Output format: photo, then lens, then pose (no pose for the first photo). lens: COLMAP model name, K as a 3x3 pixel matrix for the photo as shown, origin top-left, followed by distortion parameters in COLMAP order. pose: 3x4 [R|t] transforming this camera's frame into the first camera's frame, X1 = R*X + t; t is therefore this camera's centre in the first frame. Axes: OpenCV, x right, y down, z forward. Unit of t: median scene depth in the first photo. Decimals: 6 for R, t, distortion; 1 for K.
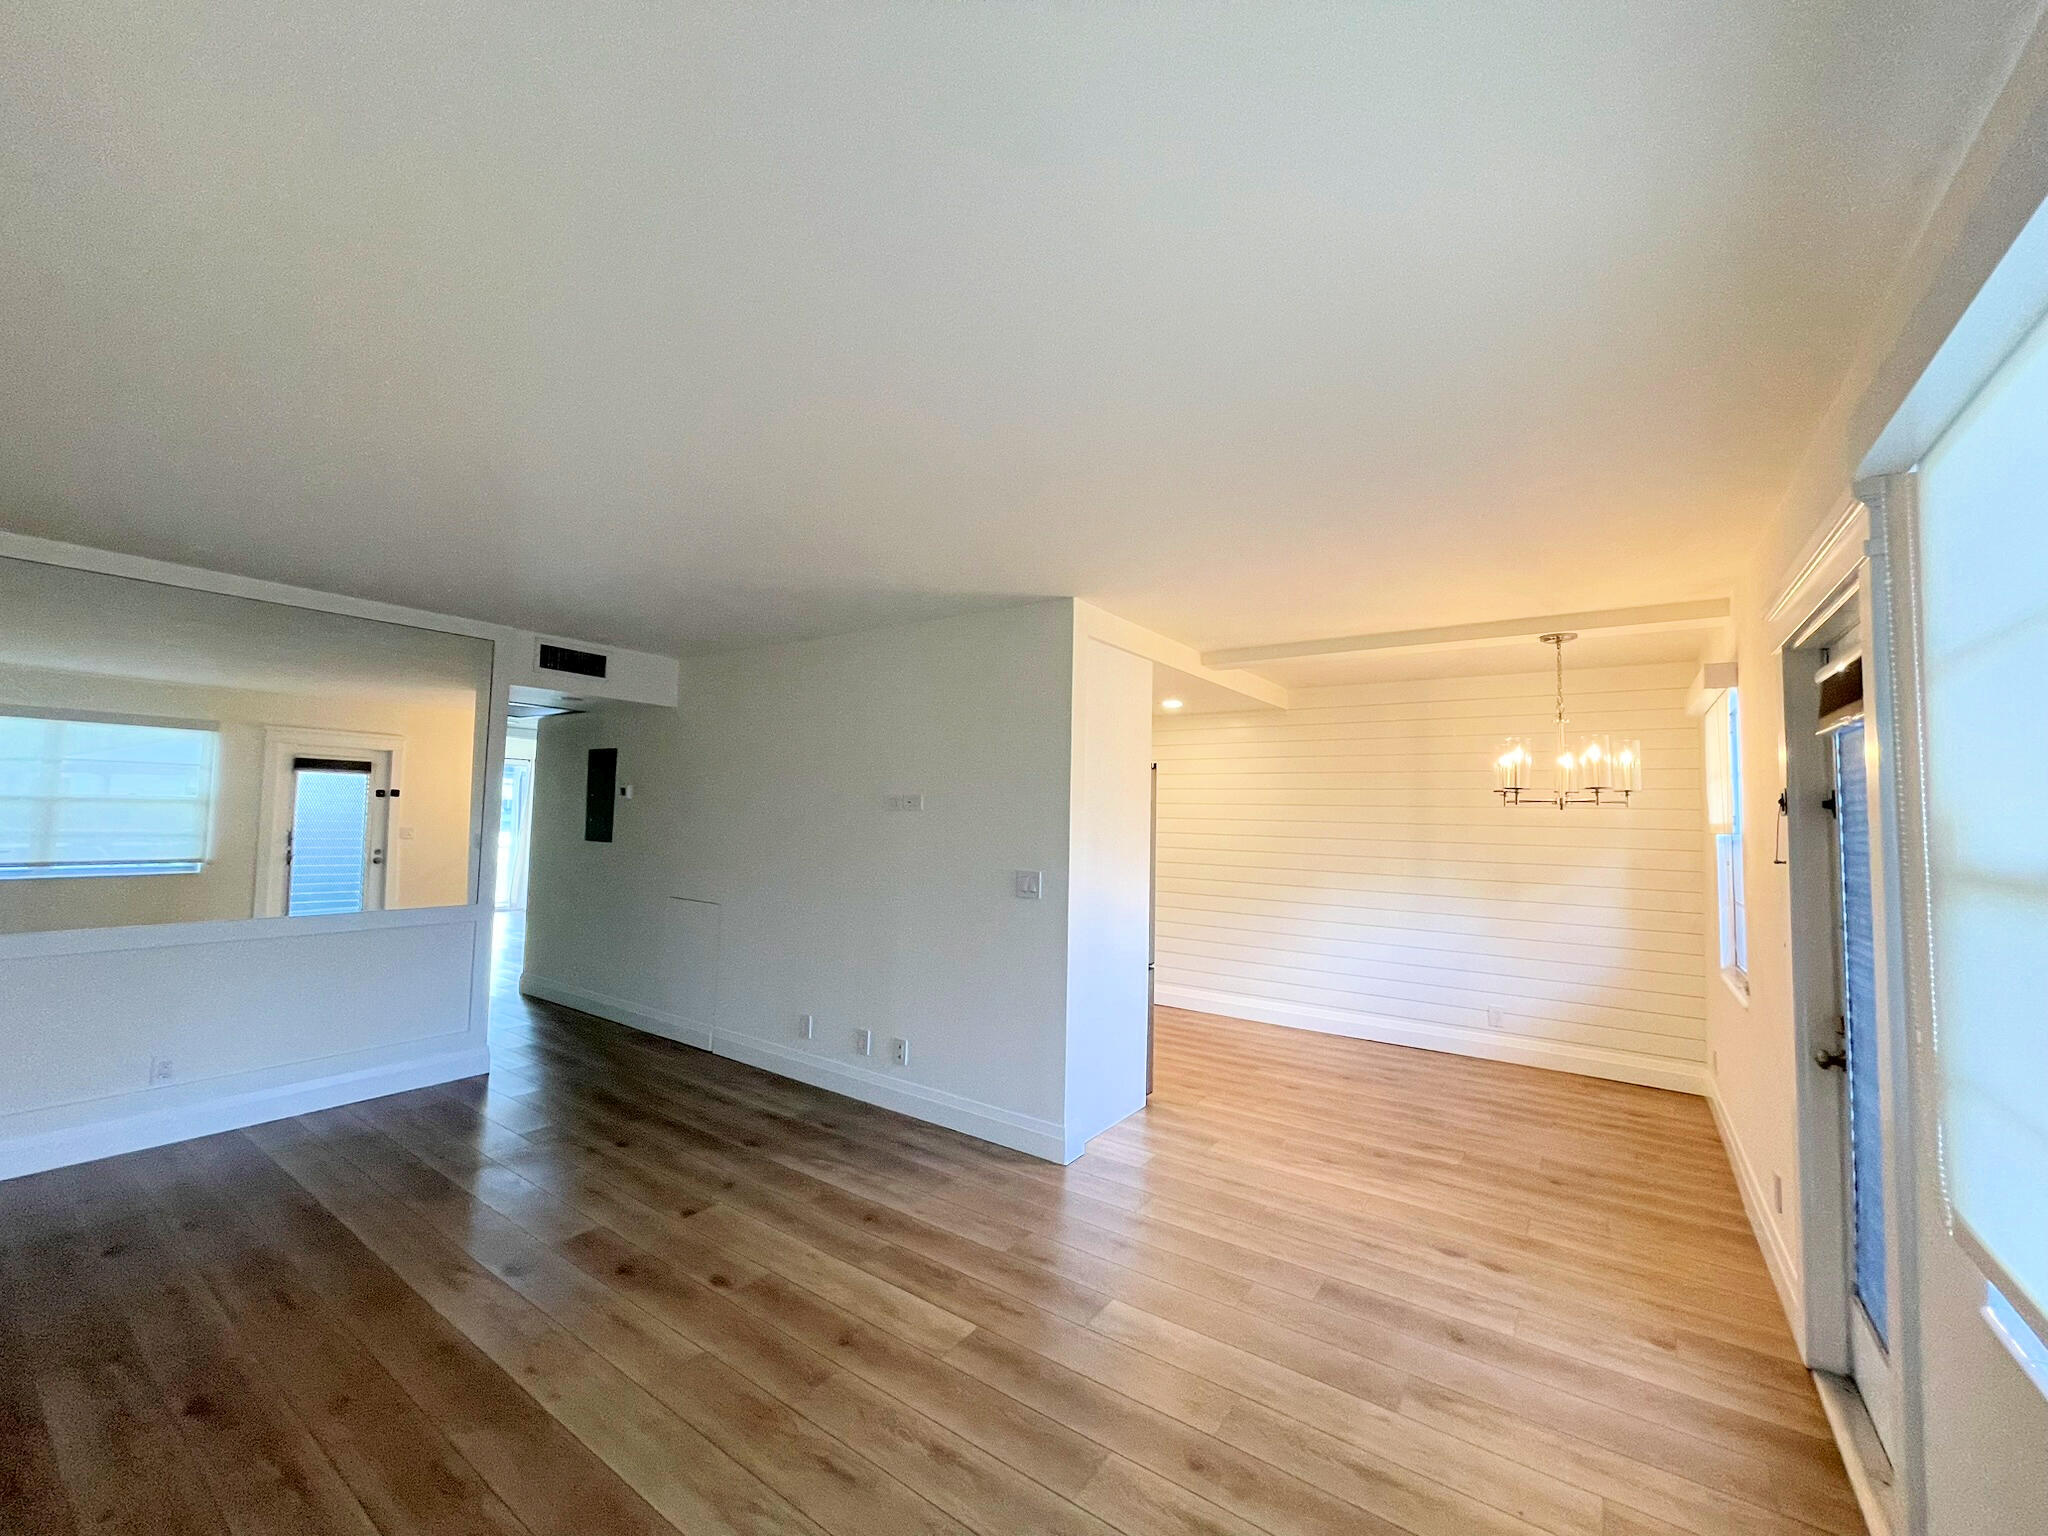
lens RADIAL K [[829.7, 0, 1024.3], [0, 829.7, 764.0], [0, 0, 1]] dist [-0.000300, -0.000192]
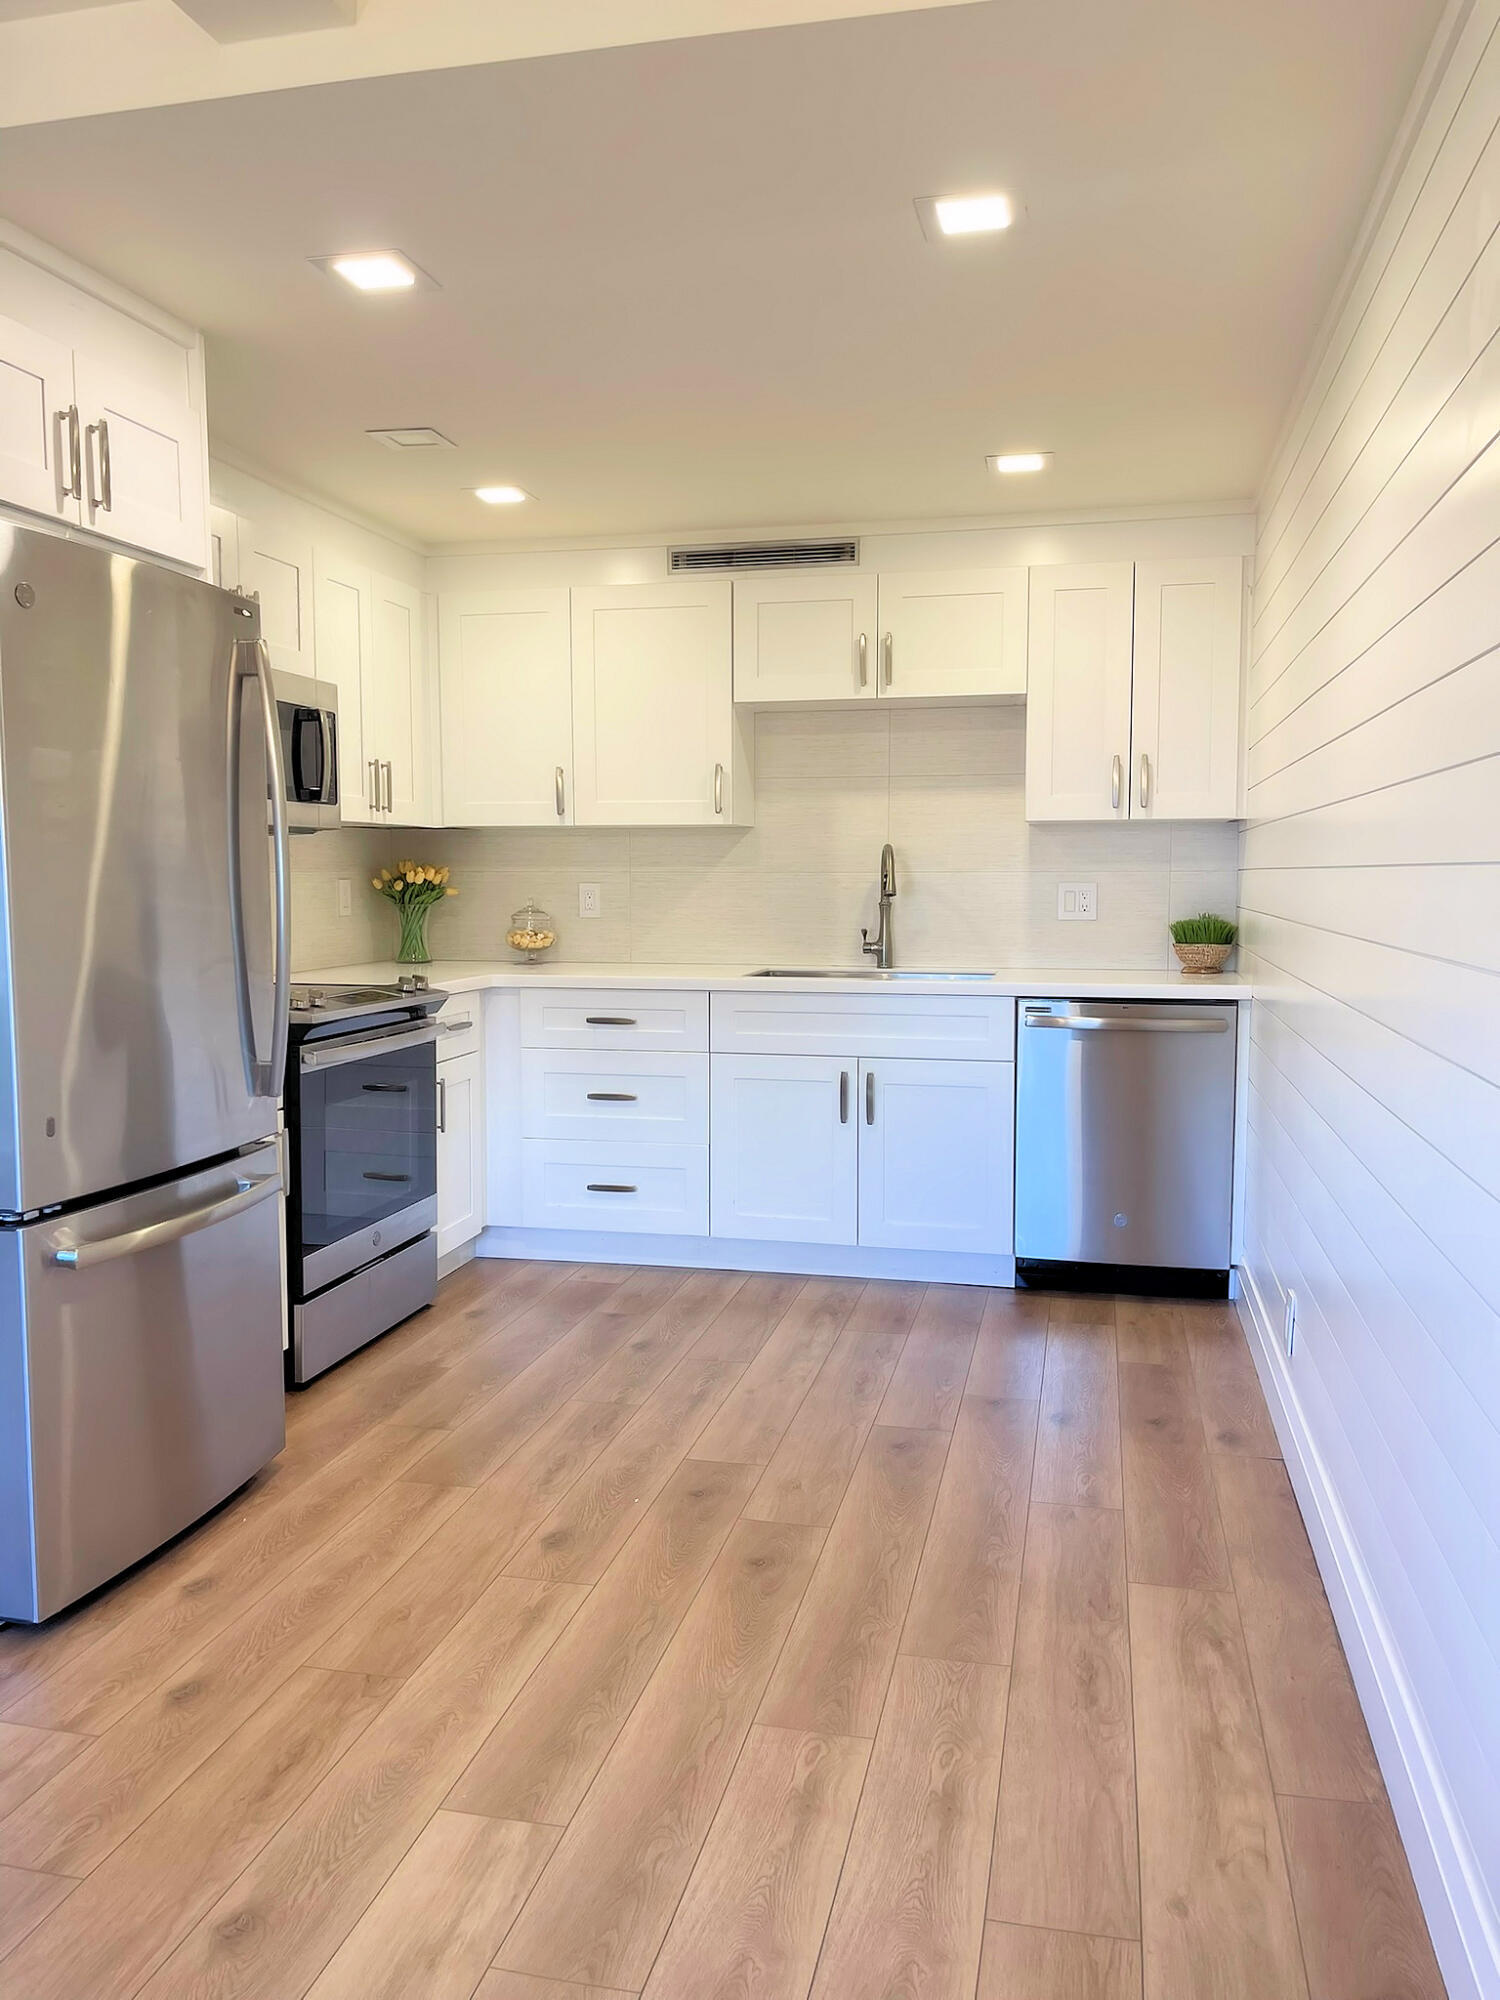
lens RADIAL K [[1512.6, 0, 749.3], [0, 1512.6, 1007.1], [0, 0, 1]] dist [0.054985, -0.089863]
pose [[0.372866, 0.057294, -0.926114, 0.687939], [0.065249, 0.994002, 0.087764, 0.126604], [0.925588, -0.093153, 0.366892, 0.961073]]
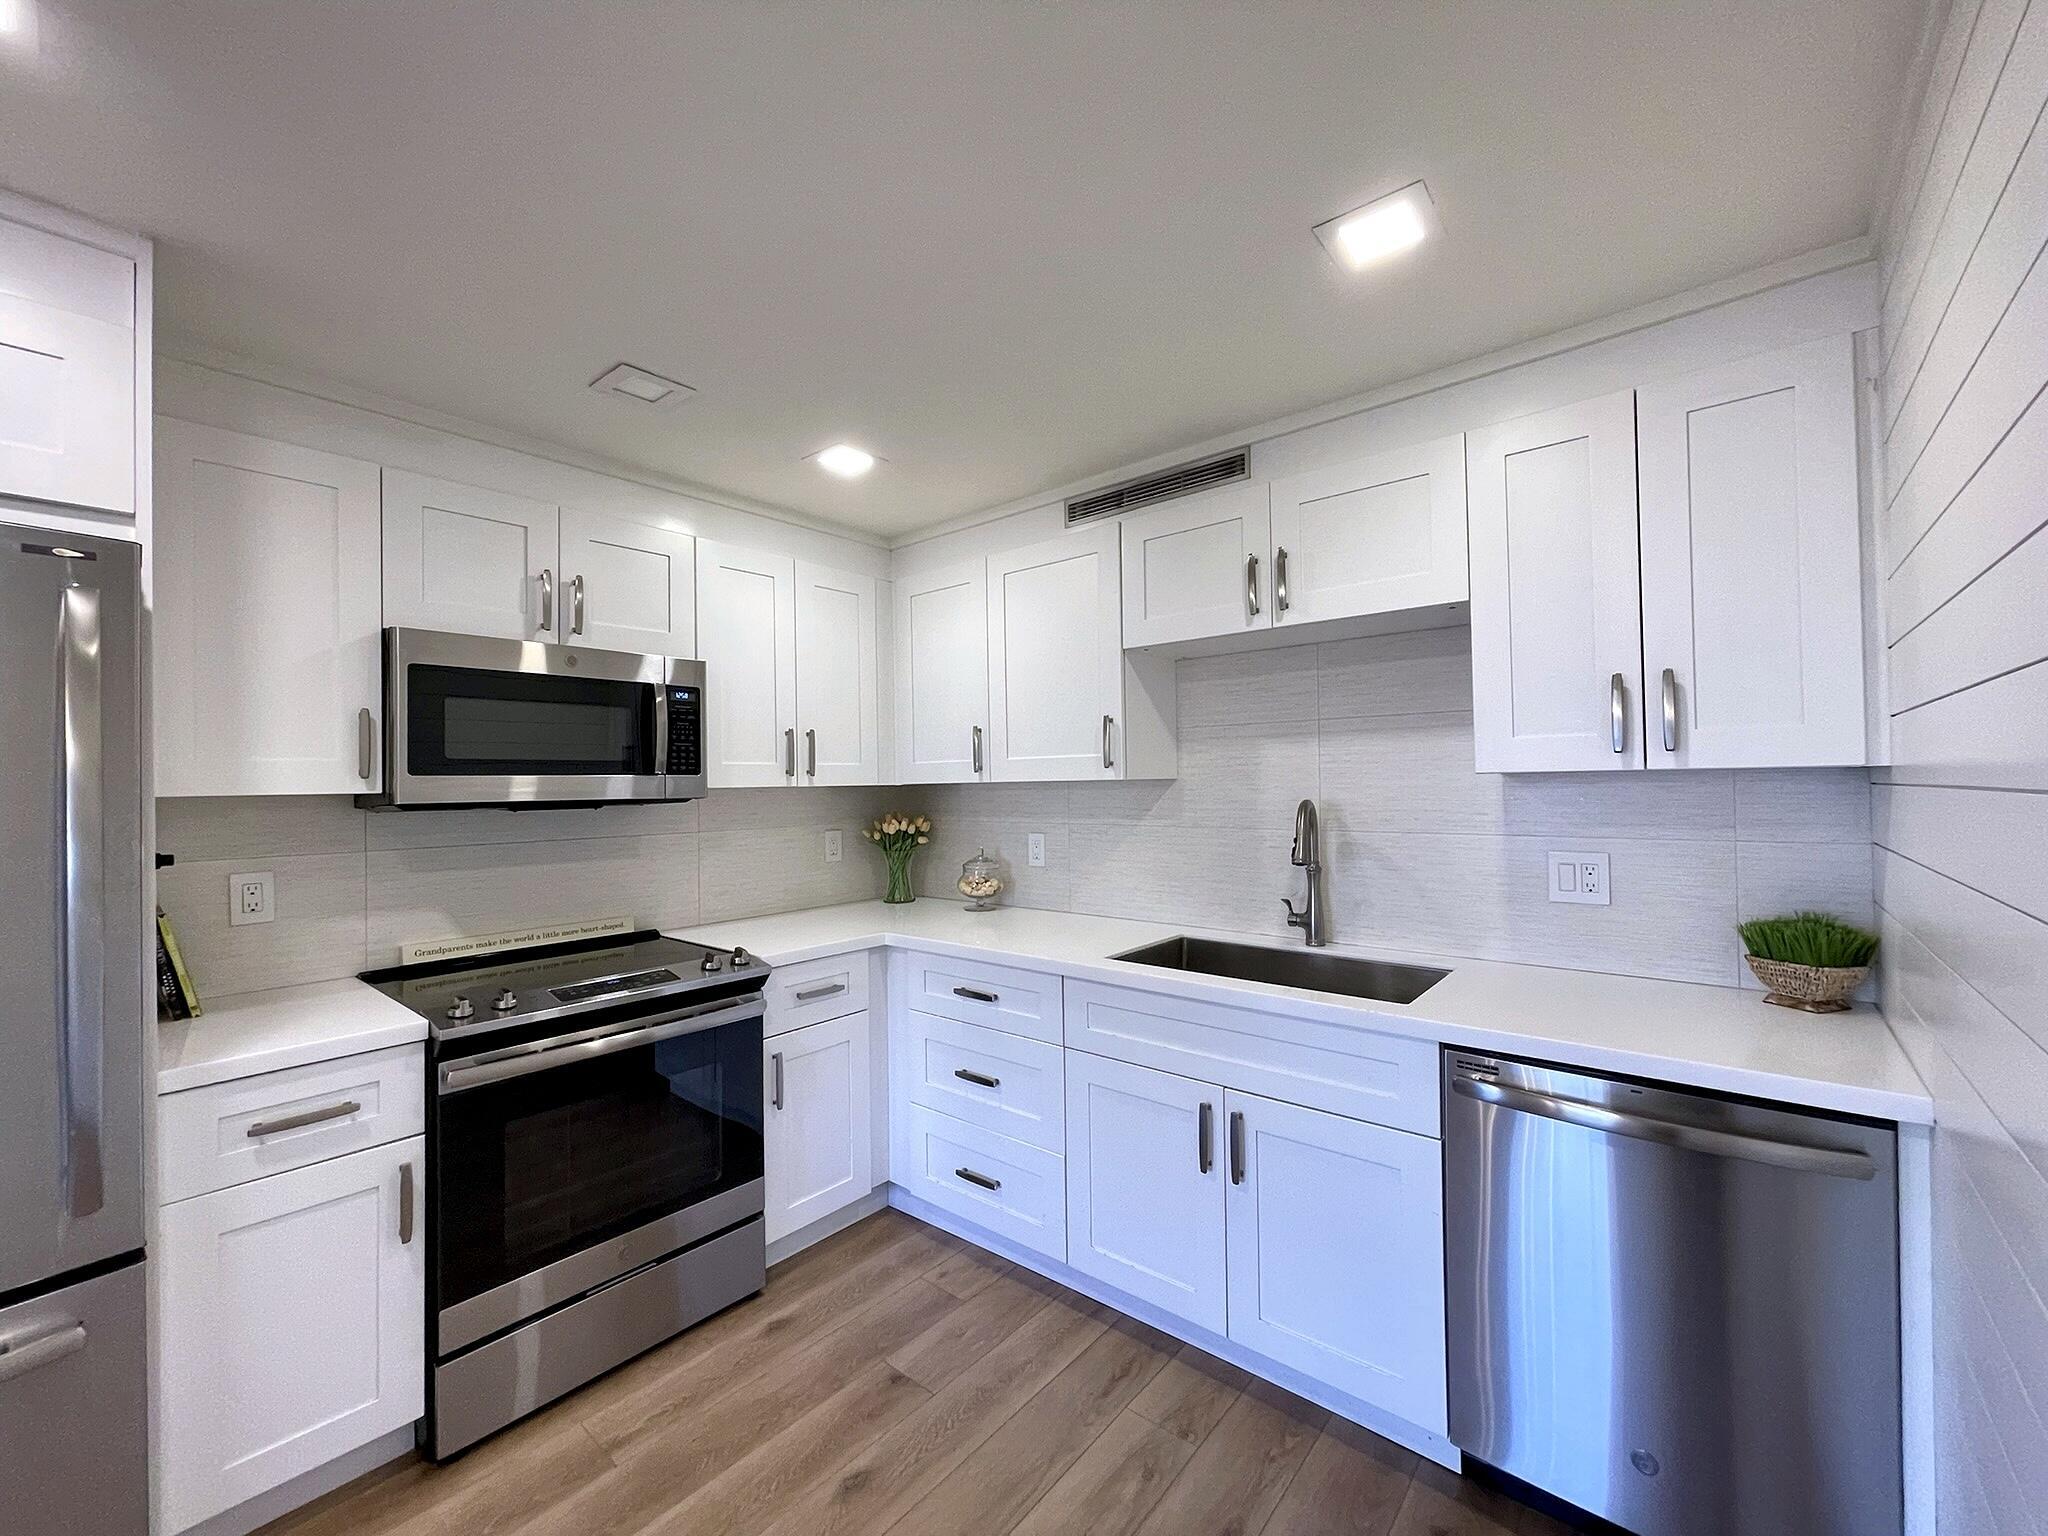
lens RADIAL K [[828.2, 0, 1034.9], [0, 828.2, 773.8], [0, 0, 1]] dist [0.001396, 0.000475]
pose [[-0.092099, -0.034800, -0.995142, 0.254929], [0.071869, 0.996550, -0.041501, 0.106774], [0.993153, -0.075342, -0.089280, 1.319286]]
